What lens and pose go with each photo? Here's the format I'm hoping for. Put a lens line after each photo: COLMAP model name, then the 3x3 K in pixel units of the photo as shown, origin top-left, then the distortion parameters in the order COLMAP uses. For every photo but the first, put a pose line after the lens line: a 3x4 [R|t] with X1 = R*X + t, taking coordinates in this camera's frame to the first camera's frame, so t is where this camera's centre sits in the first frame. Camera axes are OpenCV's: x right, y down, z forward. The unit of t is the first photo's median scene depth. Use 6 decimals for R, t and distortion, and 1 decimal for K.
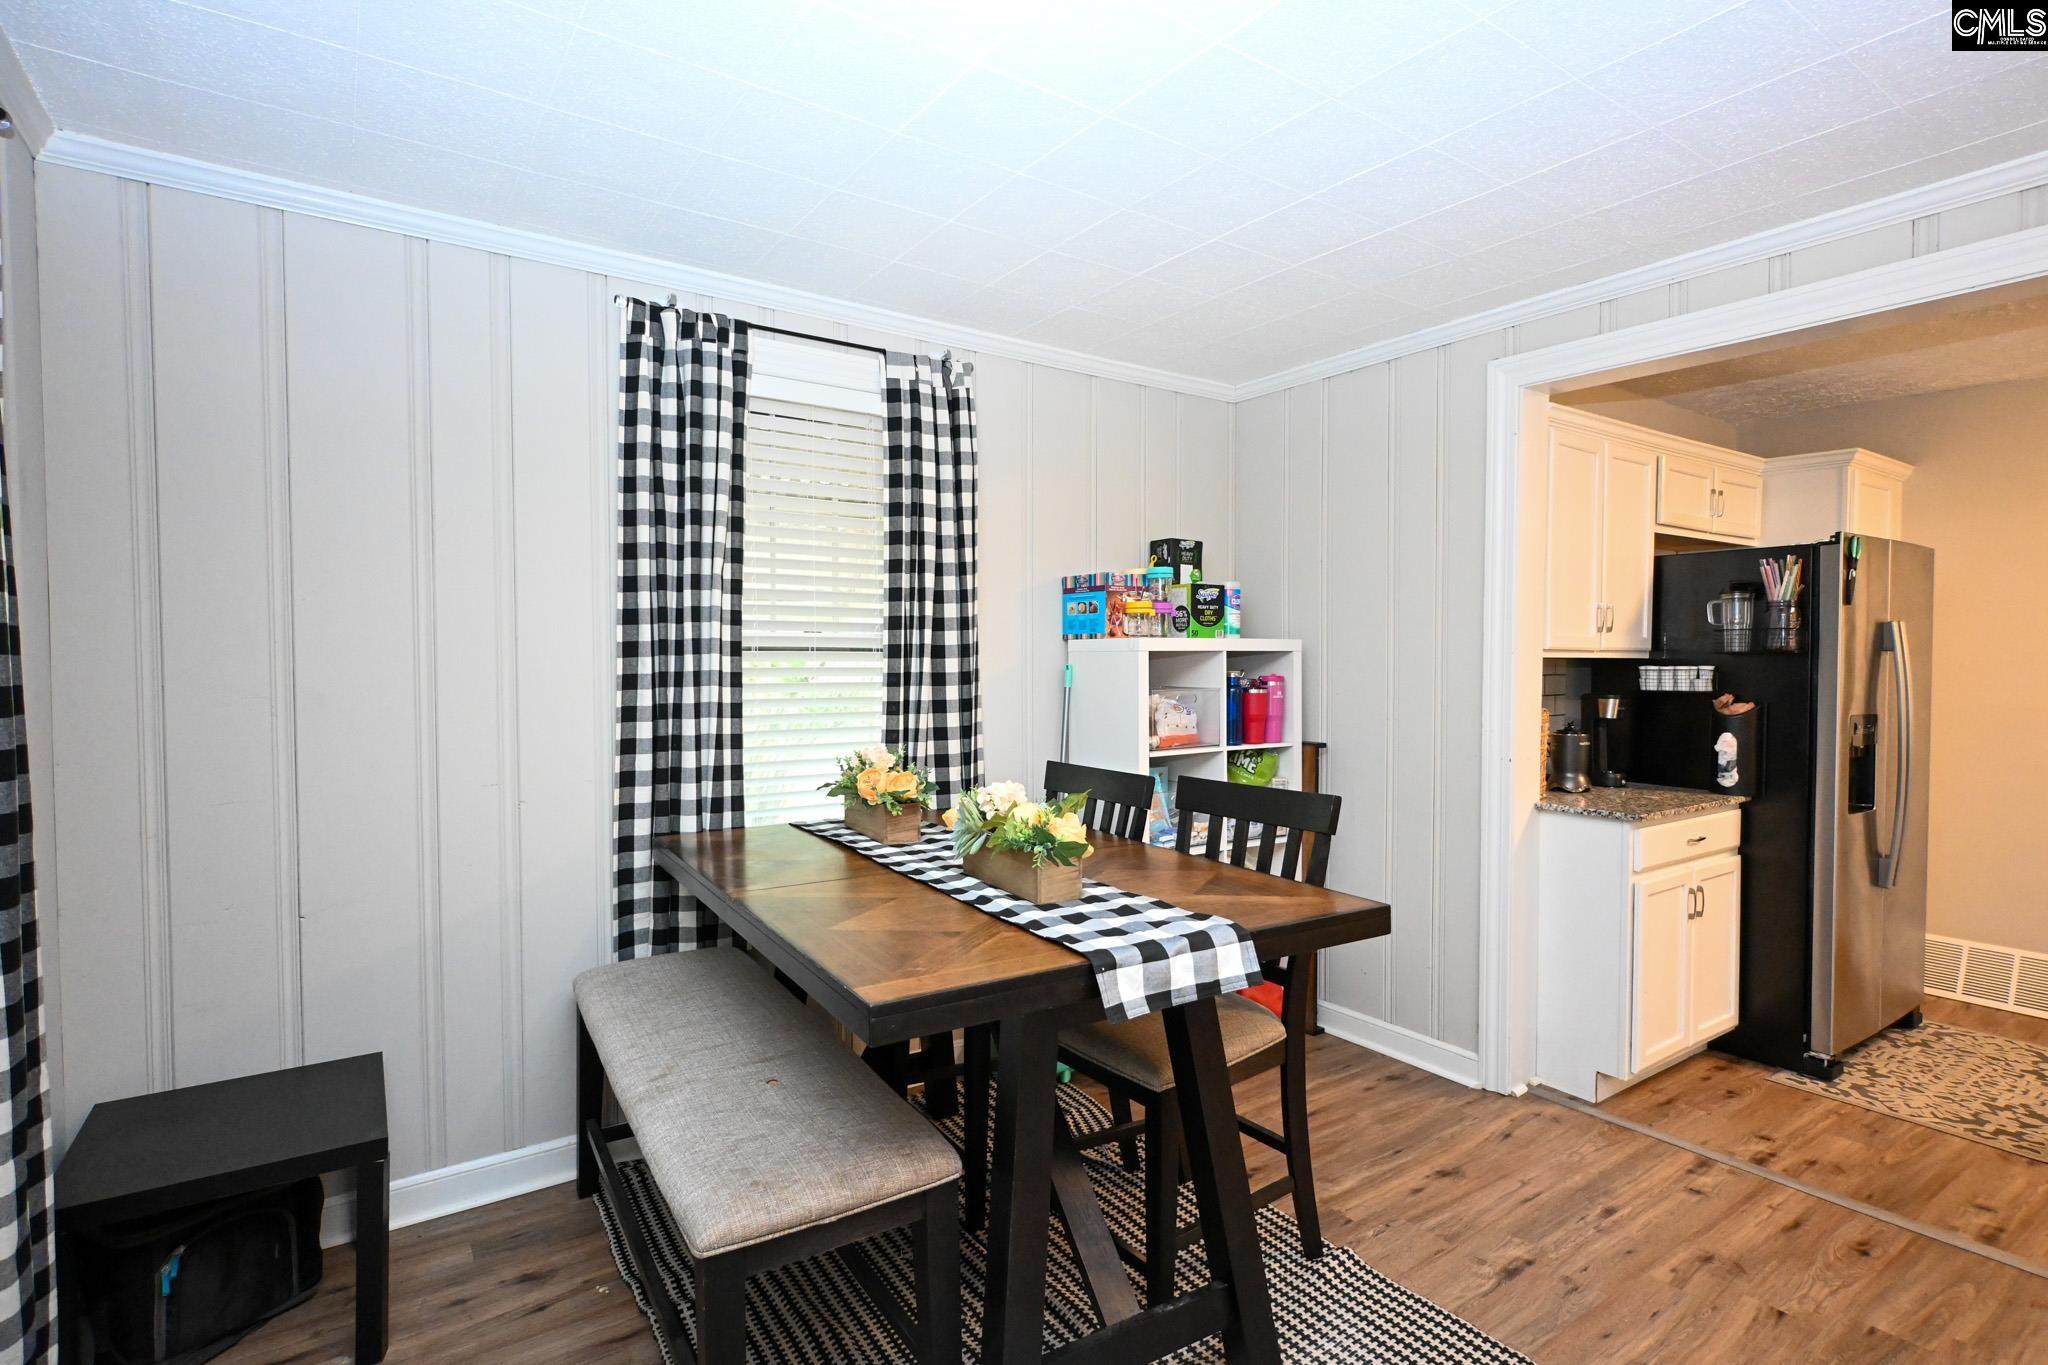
lens RADIAL K [[1012.6, 0, 1024.0], [0, 1012.6, 682.5], [0, 0, 1]] dist [-0.000541, -0.000039]
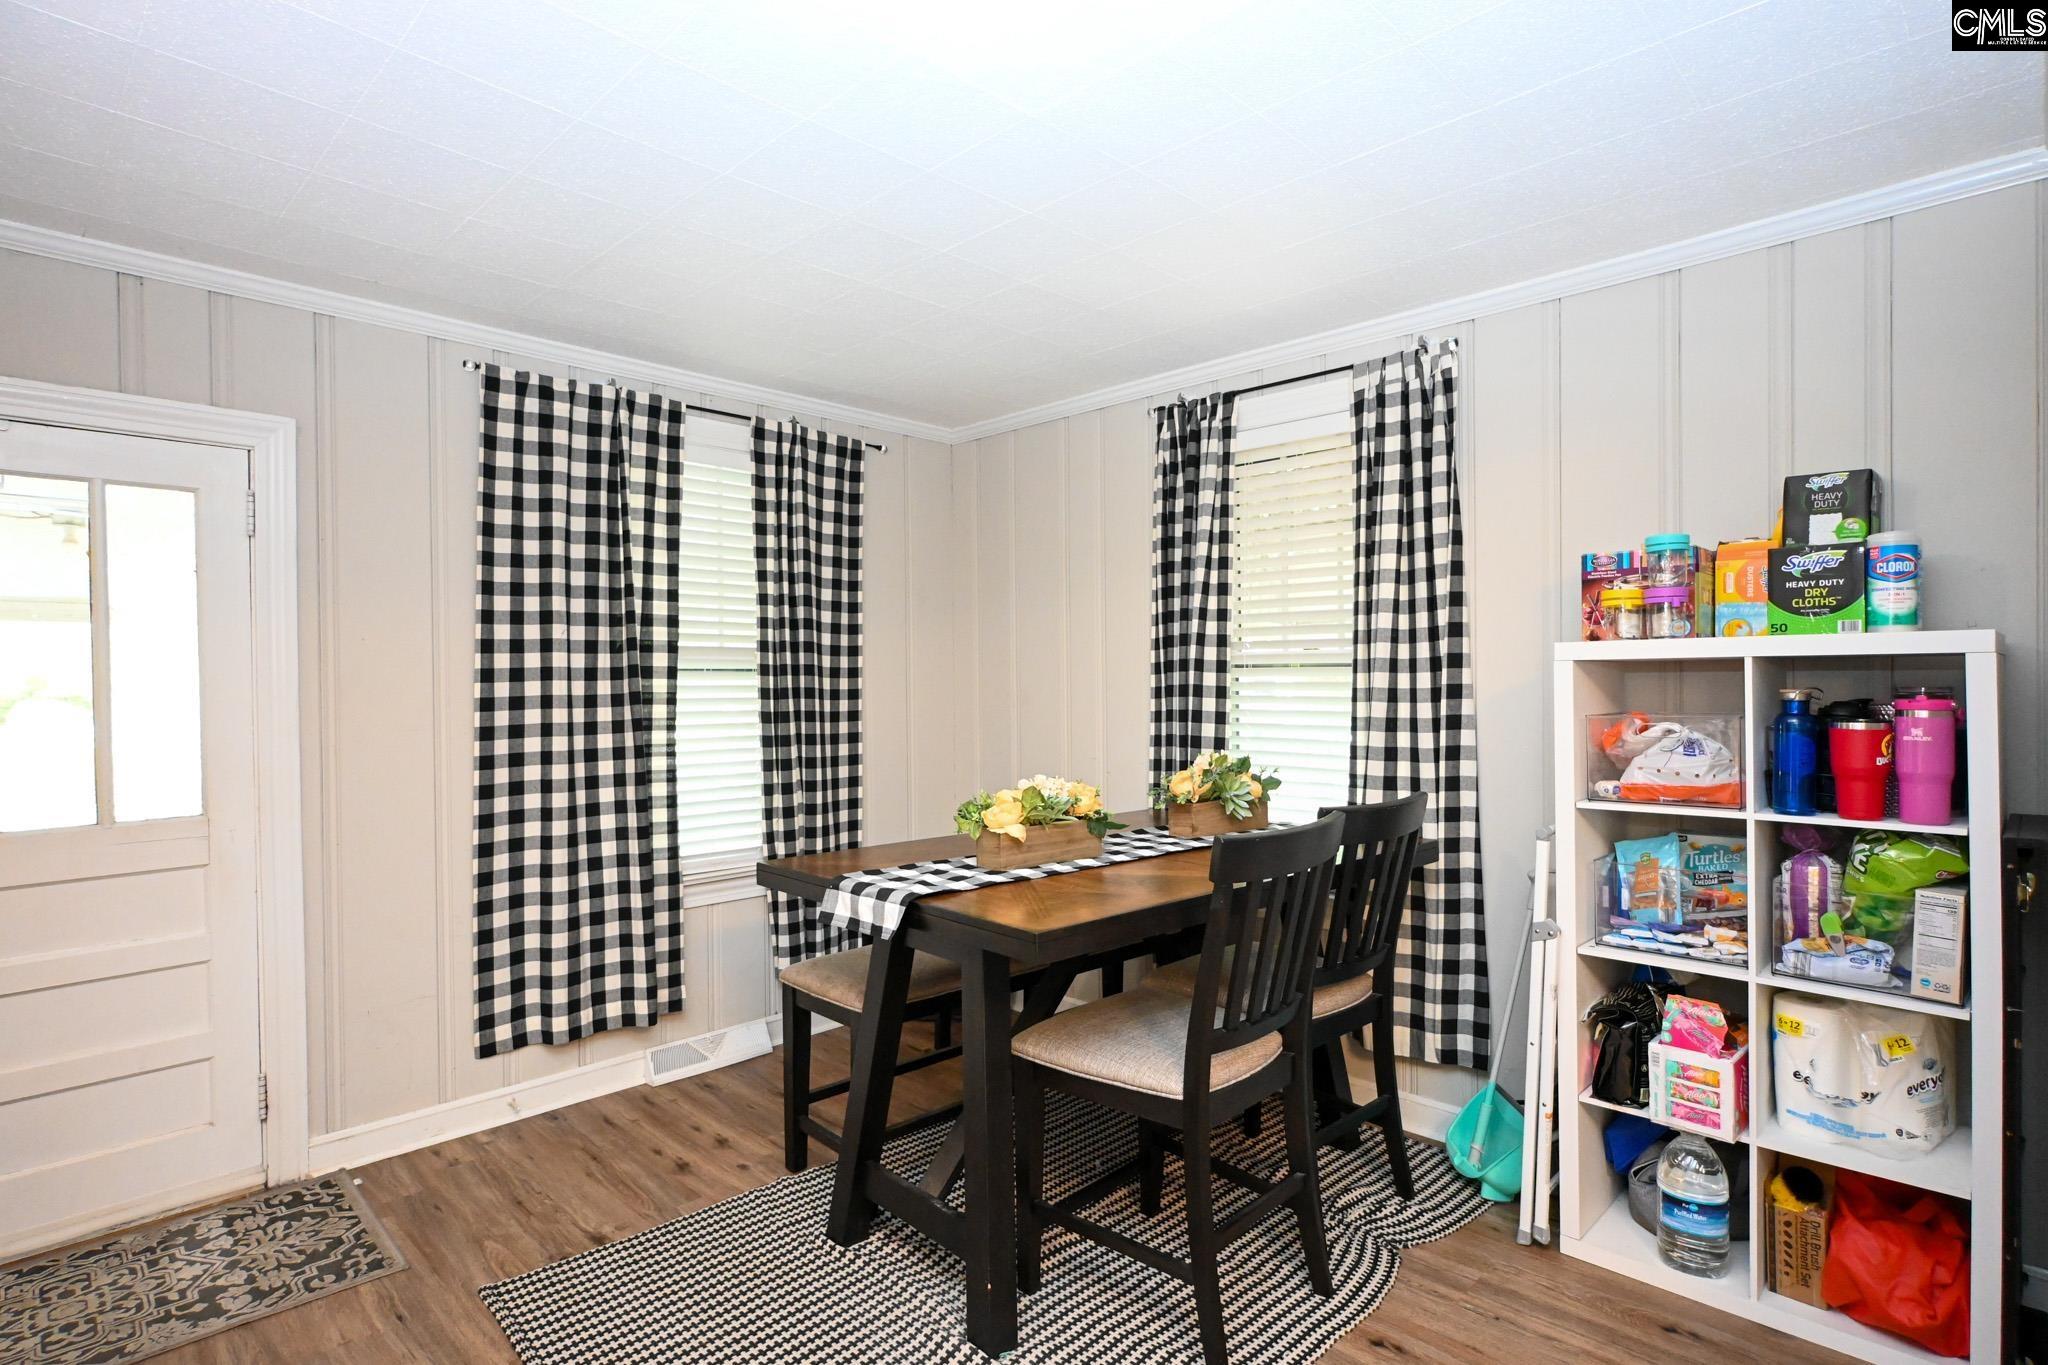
lens RADIAL K [[1056.1, 0, 1024.0], [0, 1056.1, 682.5], [0, 0, 1]] dist [0.001351, 0.000199]
pose [[0.180292, 0.000211, -0.983613, 0.824307], [-0.022057, 0.999749, -0.003828, -0.003443], [0.983366, 0.022386, 0.180252, 0.494646]]
